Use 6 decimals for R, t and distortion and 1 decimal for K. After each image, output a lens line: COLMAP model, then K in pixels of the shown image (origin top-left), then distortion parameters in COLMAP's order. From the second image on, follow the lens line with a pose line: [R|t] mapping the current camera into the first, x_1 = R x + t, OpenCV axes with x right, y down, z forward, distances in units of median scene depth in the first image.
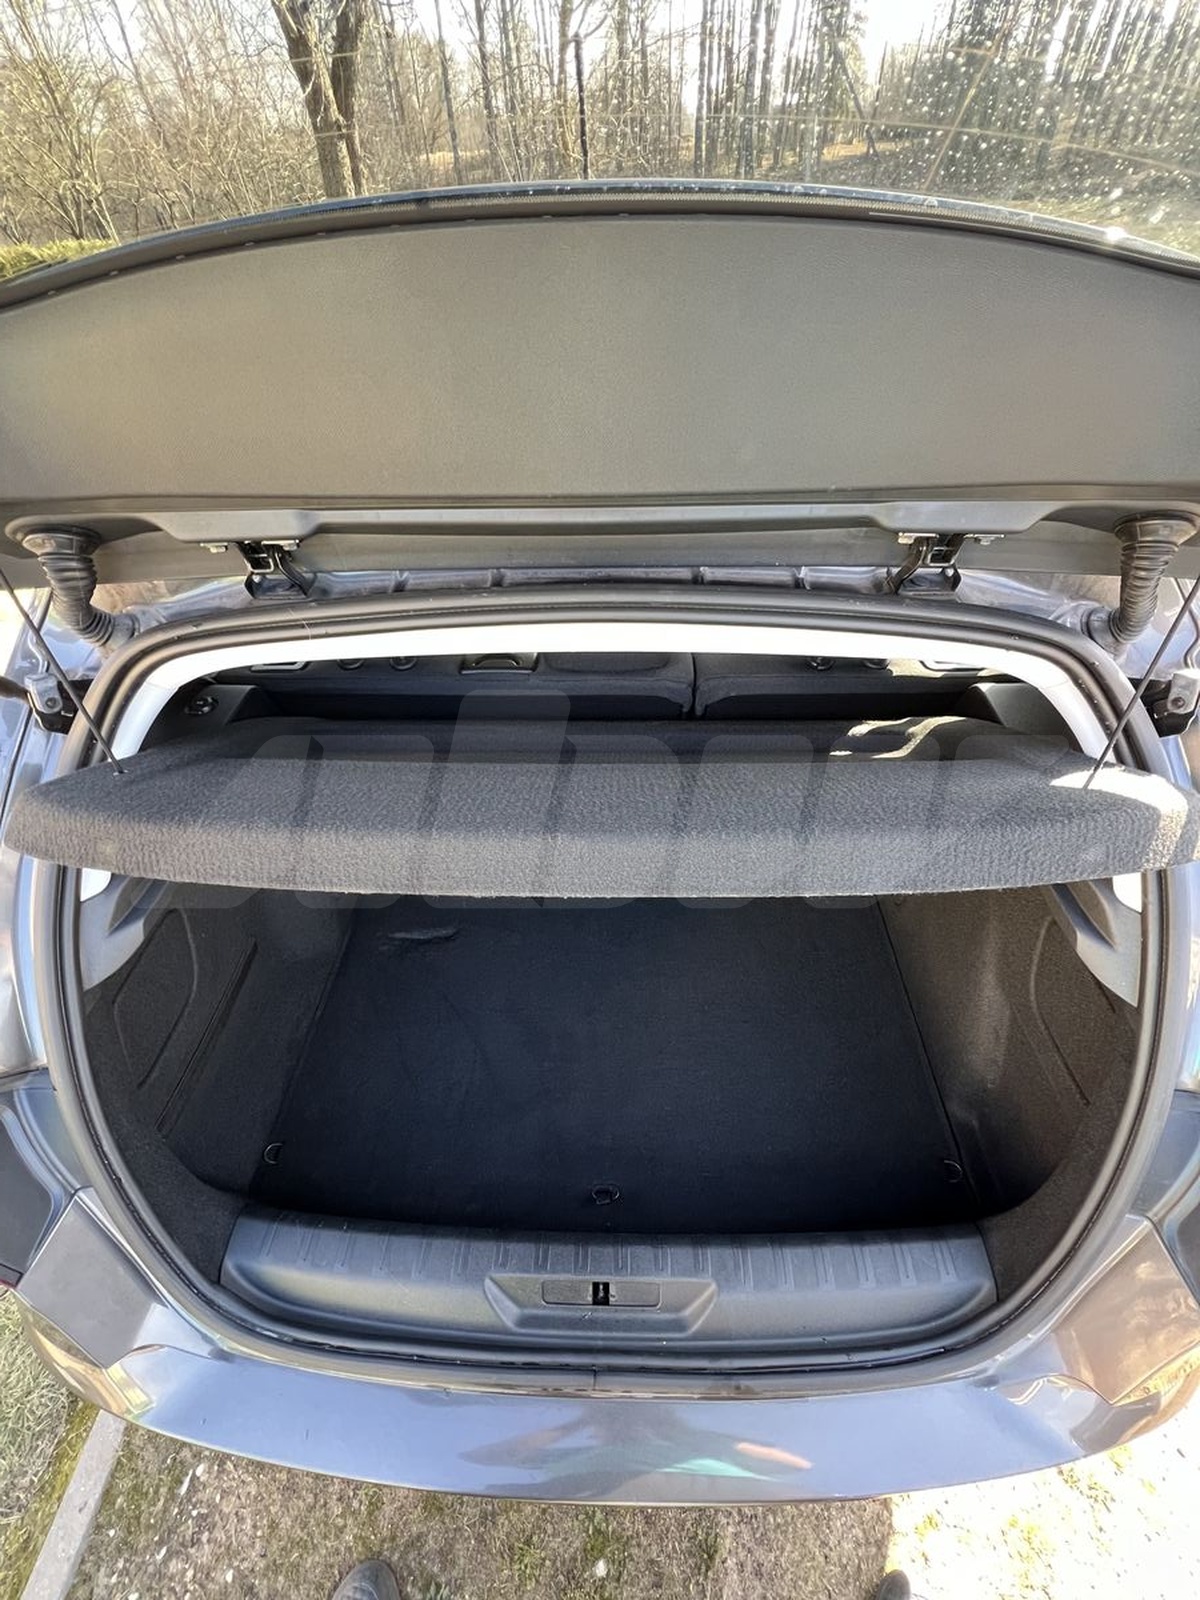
lens RADIAL K [[646.1, 0, 610.1], [0, 646.1, 786.3], [0, 0, 1]] dist [-0.001547, -0.000033]
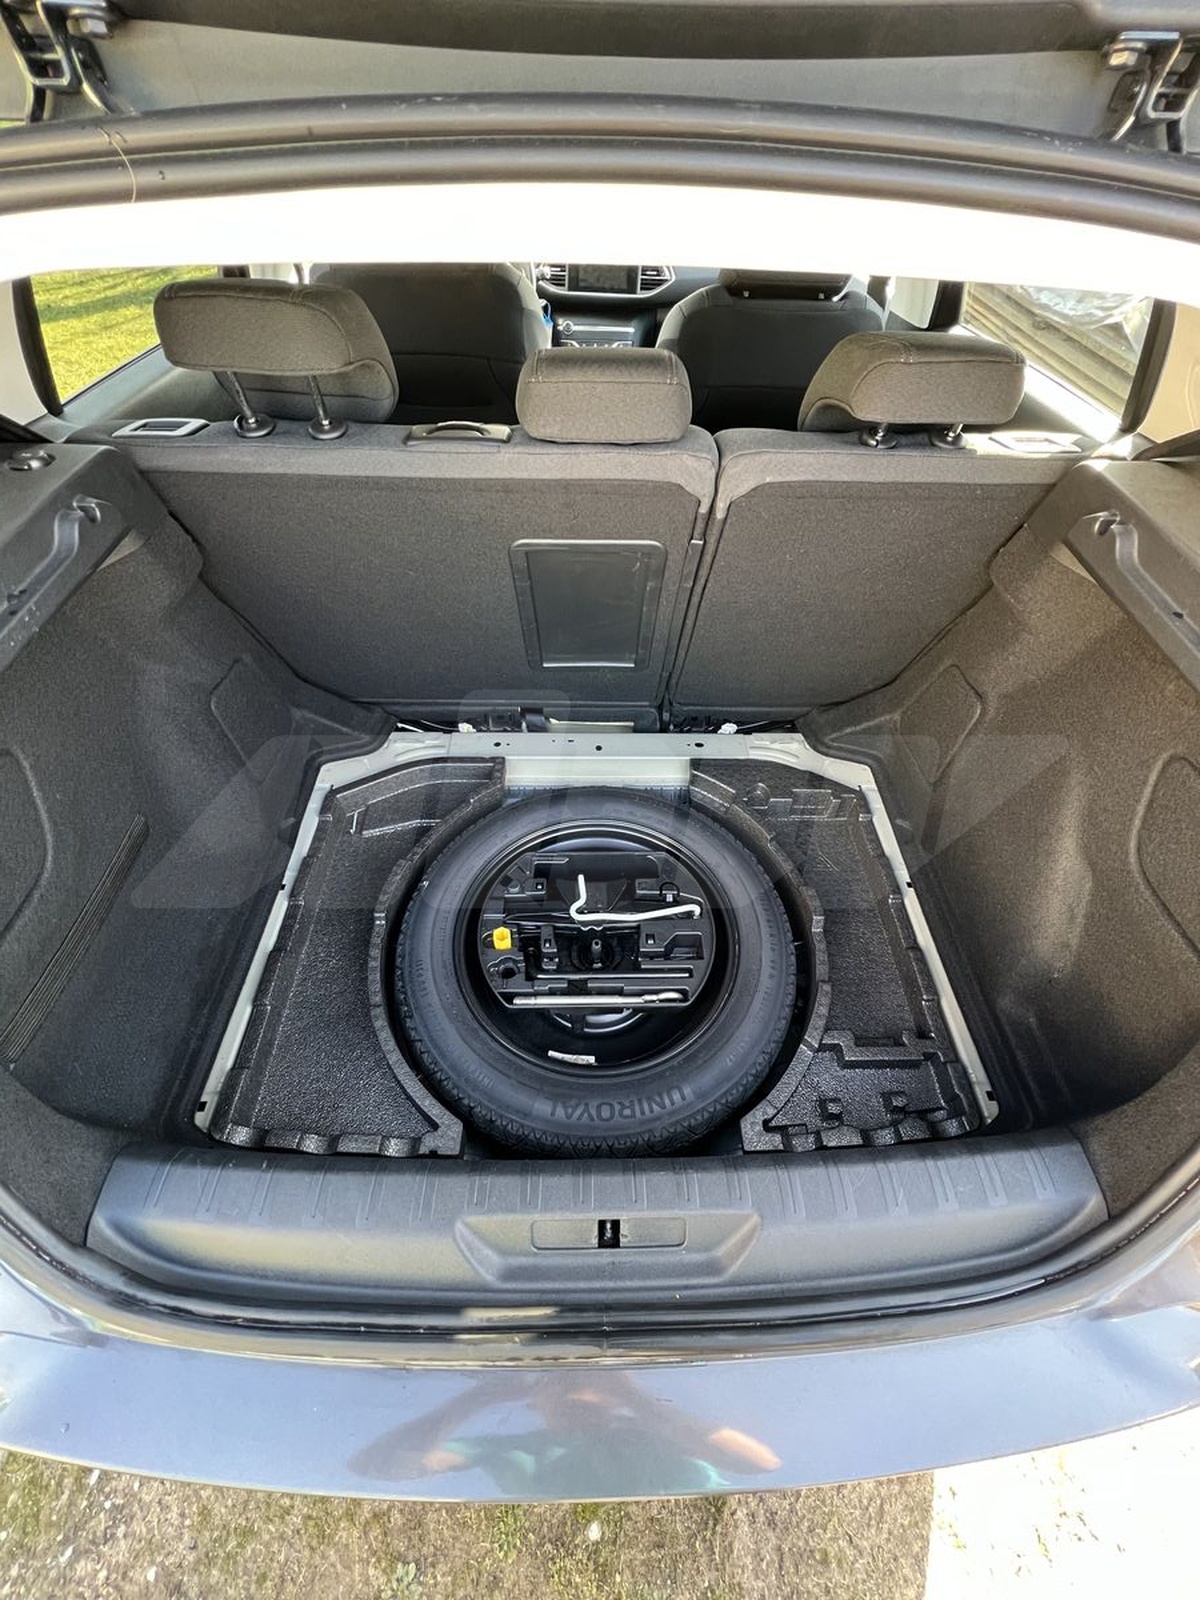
lens RADIAL K [[646.1, 0, 610.1], [0, 646.1, 786.3], [0, 0, 1]] dist [-0.001547, -0.000033]
pose [[0.997999, -0.005649, 0.062974, -0.051968], [0.001415, 0.997747, 0.067080, 0.181661], [-0.063211, -0.066857, 0.995758, 0.241948]]
